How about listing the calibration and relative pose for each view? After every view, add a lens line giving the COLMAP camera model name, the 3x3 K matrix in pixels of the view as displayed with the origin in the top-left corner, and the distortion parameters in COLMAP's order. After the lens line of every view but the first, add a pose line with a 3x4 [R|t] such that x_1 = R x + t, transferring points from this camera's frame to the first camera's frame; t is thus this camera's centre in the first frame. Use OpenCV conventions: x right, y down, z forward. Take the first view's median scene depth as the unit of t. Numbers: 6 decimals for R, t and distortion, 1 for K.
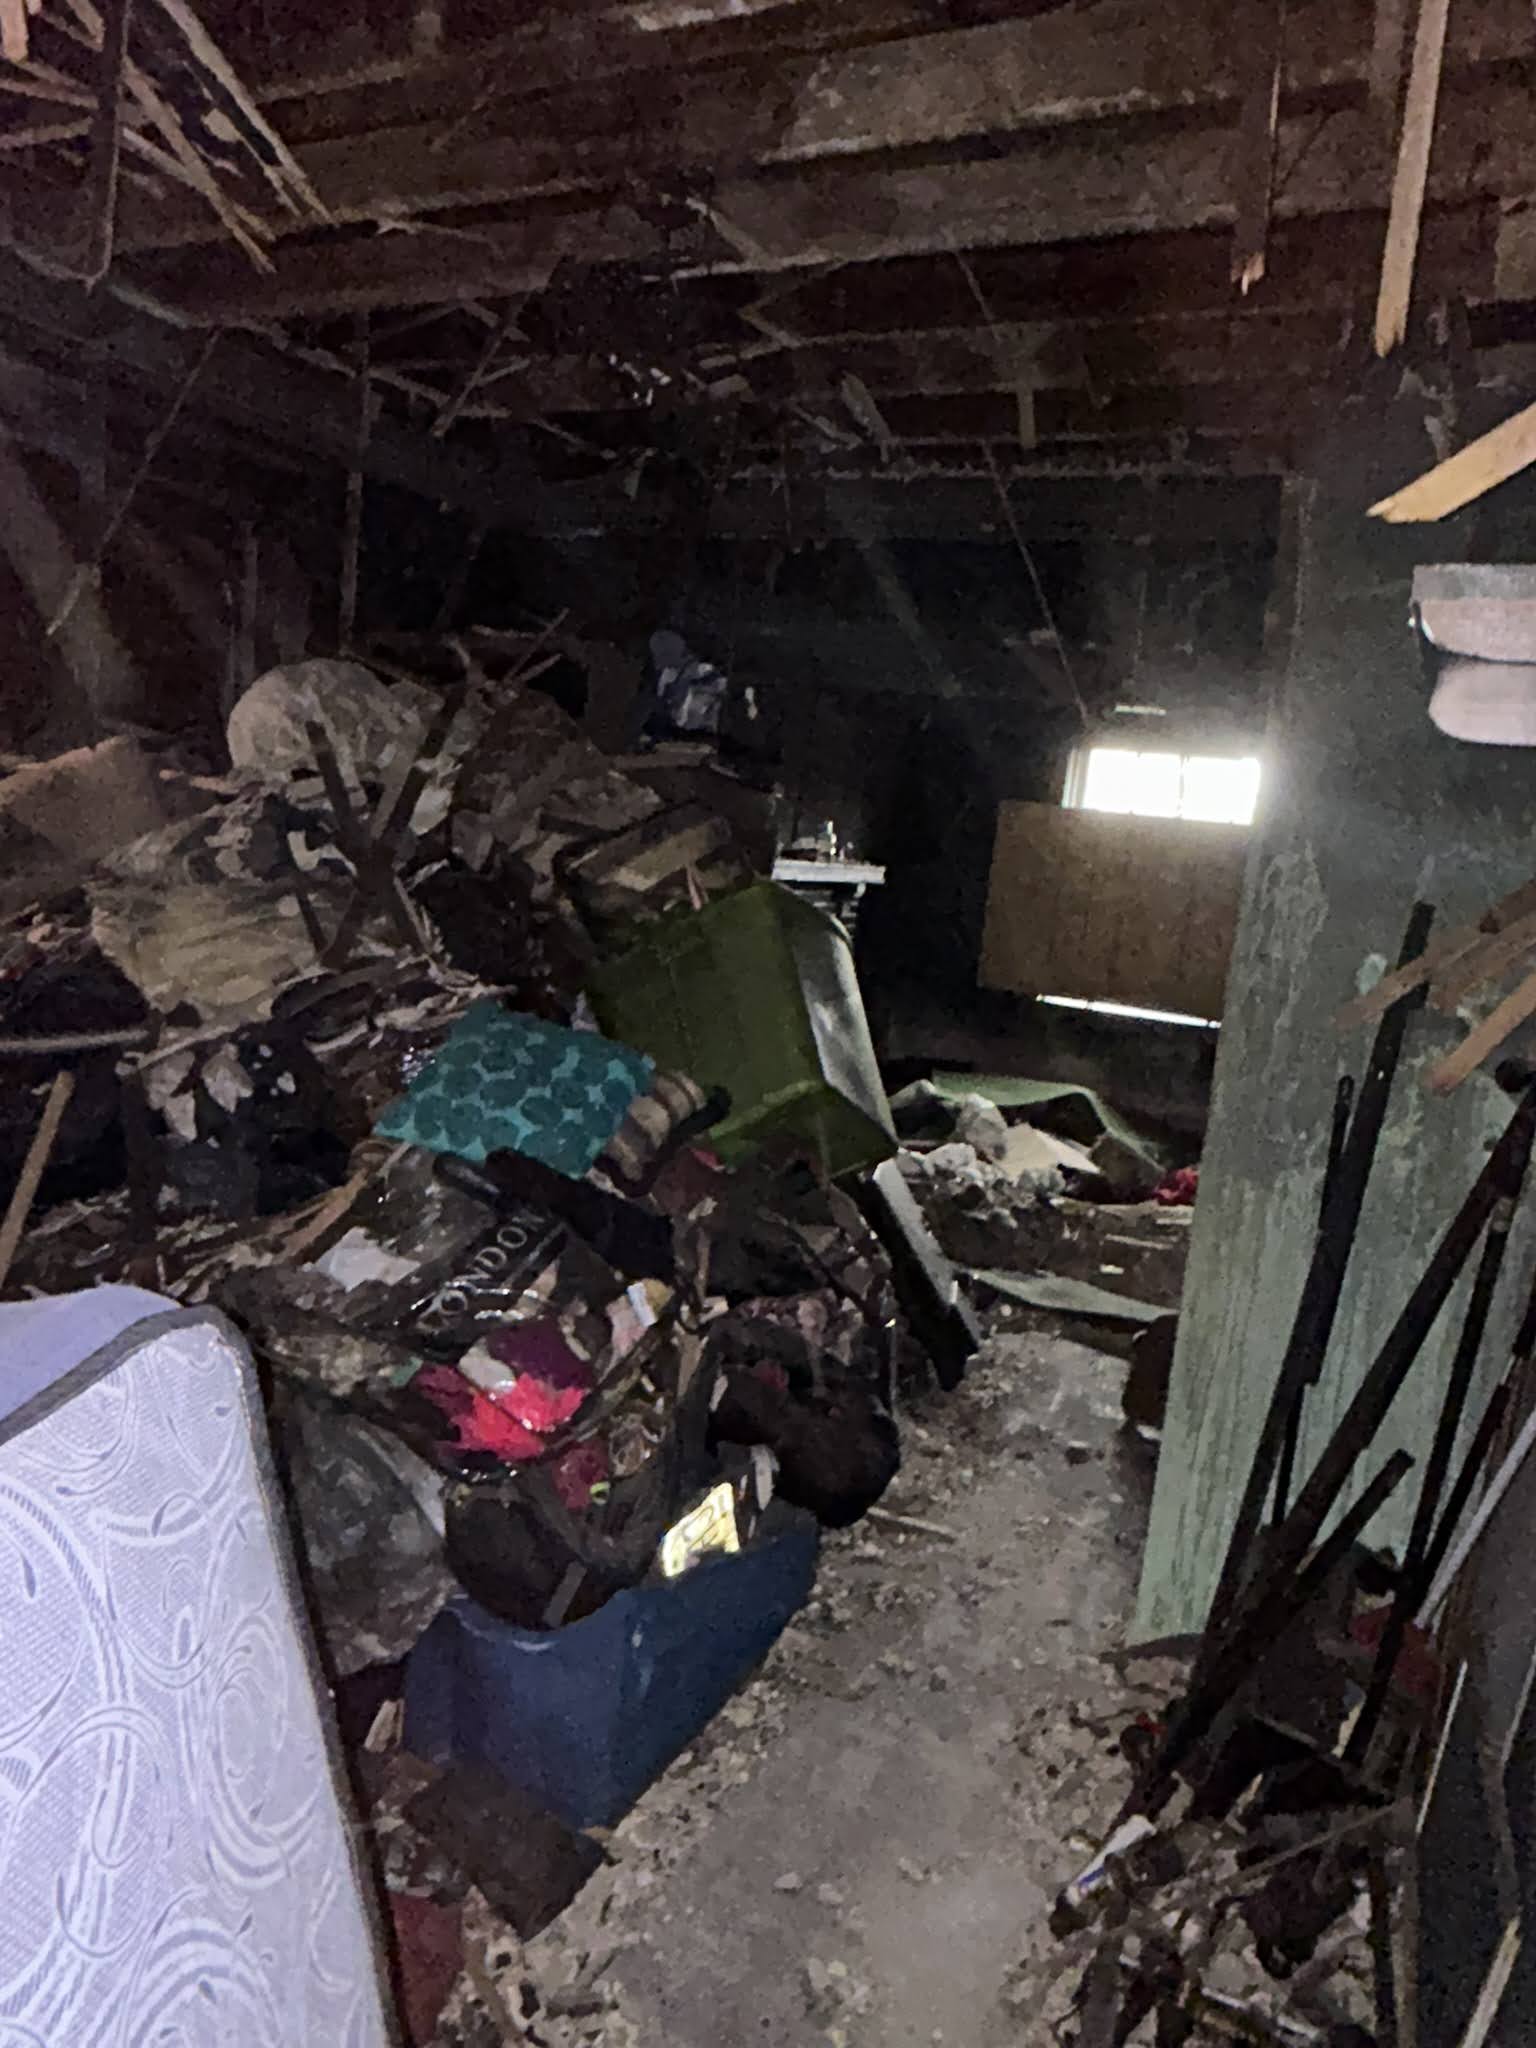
lens RADIAL K [[1358.9, 0, 772.3], [0, 1358.9, 1030.0], [0, 0, 1]] dist [0.003477, -0.009779]
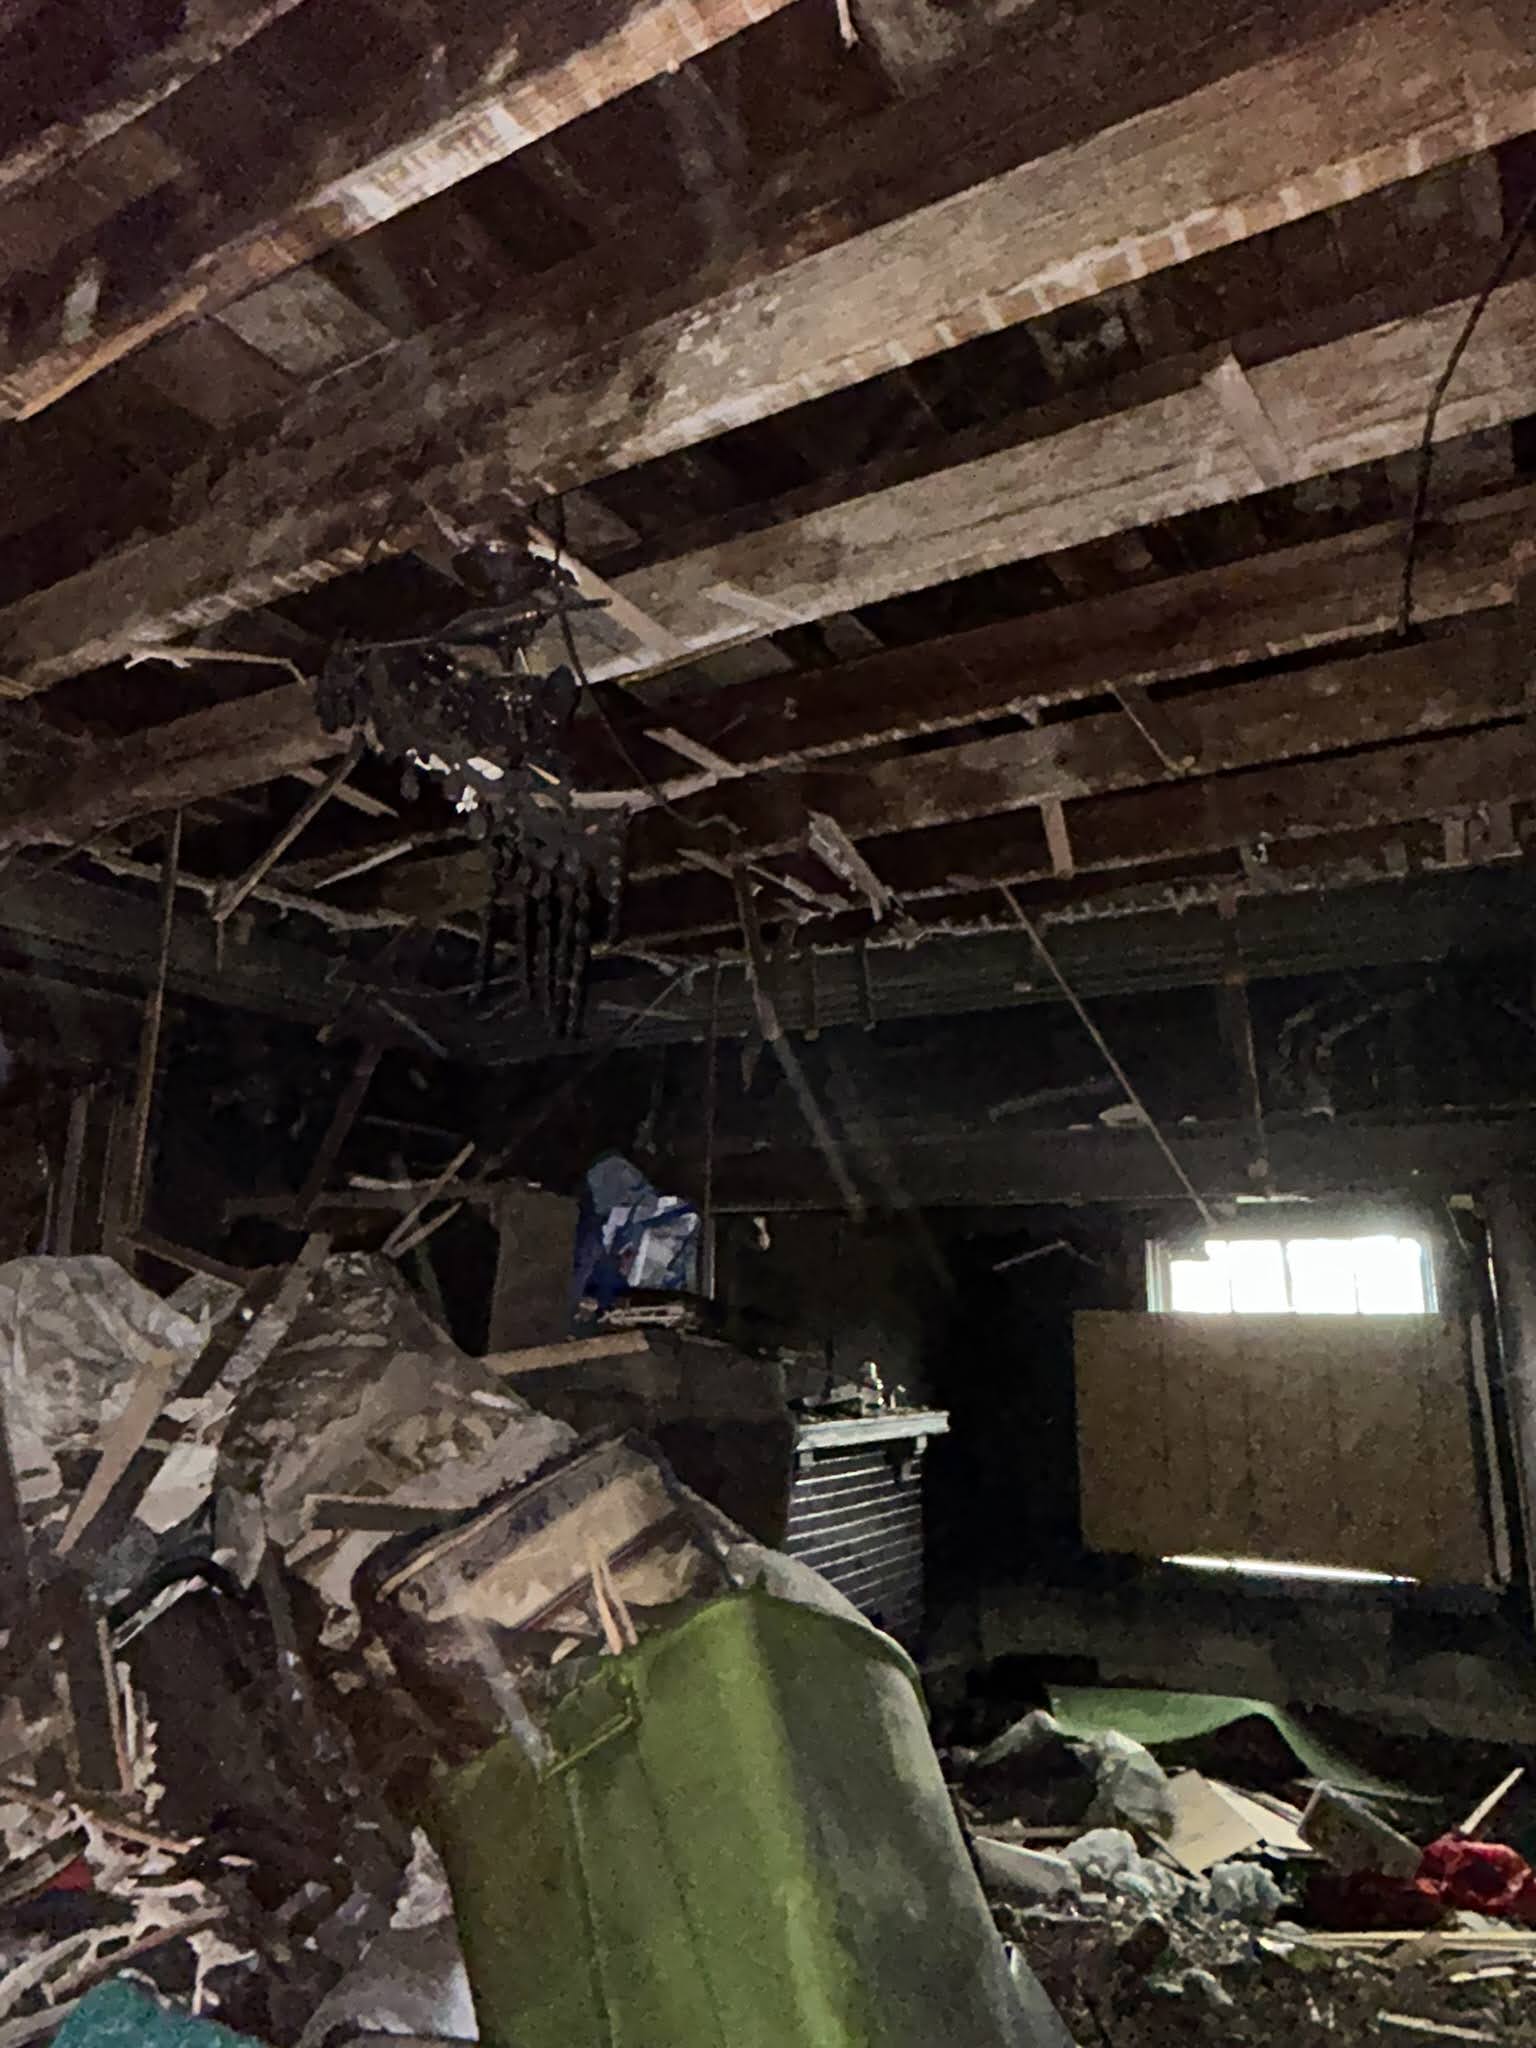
lens RADIAL K [[1358.9, 0, 772.3], [0, 1358.9, 1030.0], [0, 0, 1]] dist [0.003477, -0.009779]
pose [[0.994723, -0.101240, -0.016620, 0.029099], [0.088268, 0.927081, -0.364320, -0.083451], [0.052292, 0.360931, 0.931125, 0.297753]]
